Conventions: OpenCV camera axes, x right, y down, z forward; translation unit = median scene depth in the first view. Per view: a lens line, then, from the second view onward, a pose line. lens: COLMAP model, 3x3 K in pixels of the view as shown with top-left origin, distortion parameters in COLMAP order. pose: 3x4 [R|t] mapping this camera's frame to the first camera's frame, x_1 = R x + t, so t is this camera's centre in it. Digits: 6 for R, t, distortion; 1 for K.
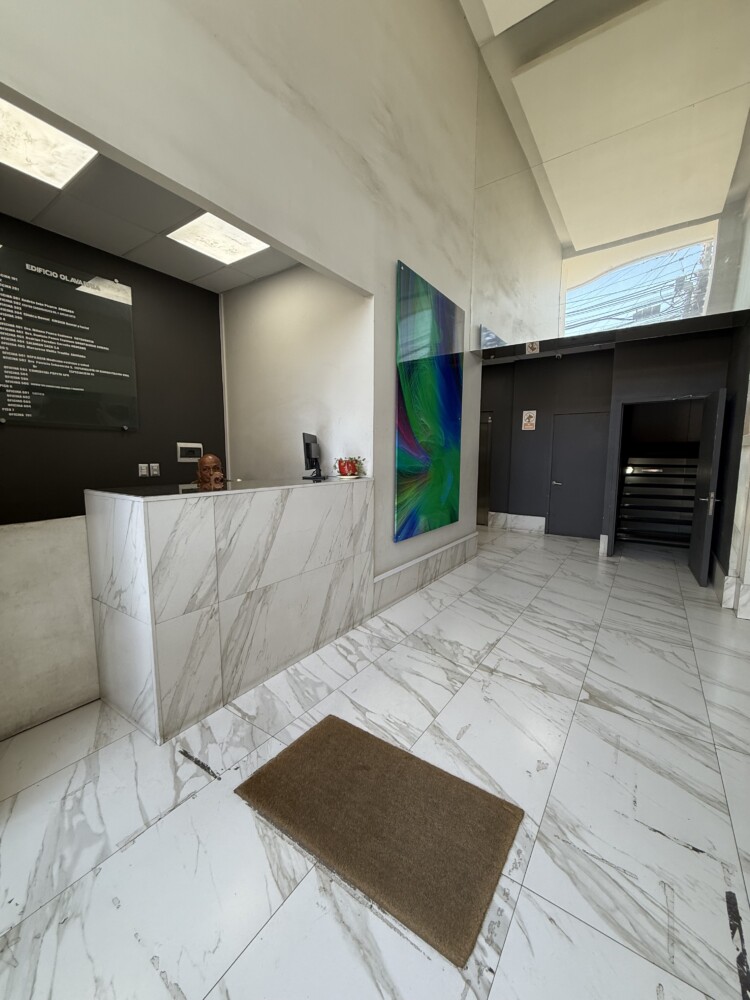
lens RADIAL K [[399.2, 0, 372.4], [0, 399.2, 500.7], [0, 0, 1]] dist [-0.001043, -0.000007]
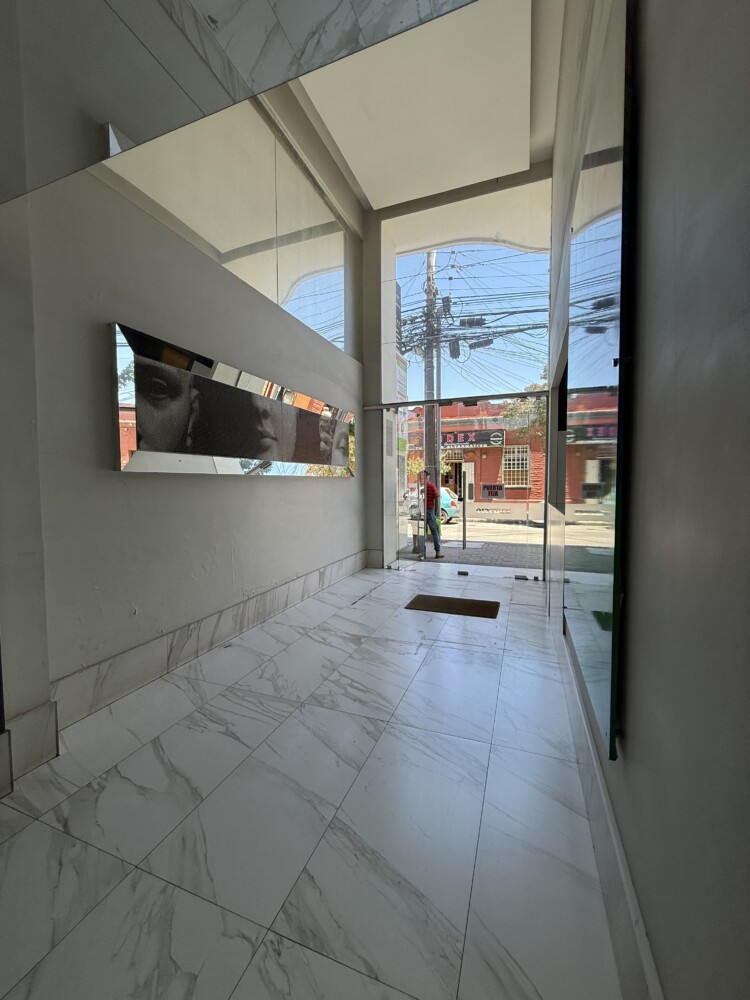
lens RADIAL K [[399.2, 0, 372.4], [0, 399.2, 500.7], [0, 0, 1]] dist [-0.001043, -0.000007]
pose [[-0.972072, 0.013764, -0.234279, 0.759341], [-0.024588, 0.986811, 0.159996, -0.271300], [0.233392, 0.161288, -0.958913, 2.148186]]
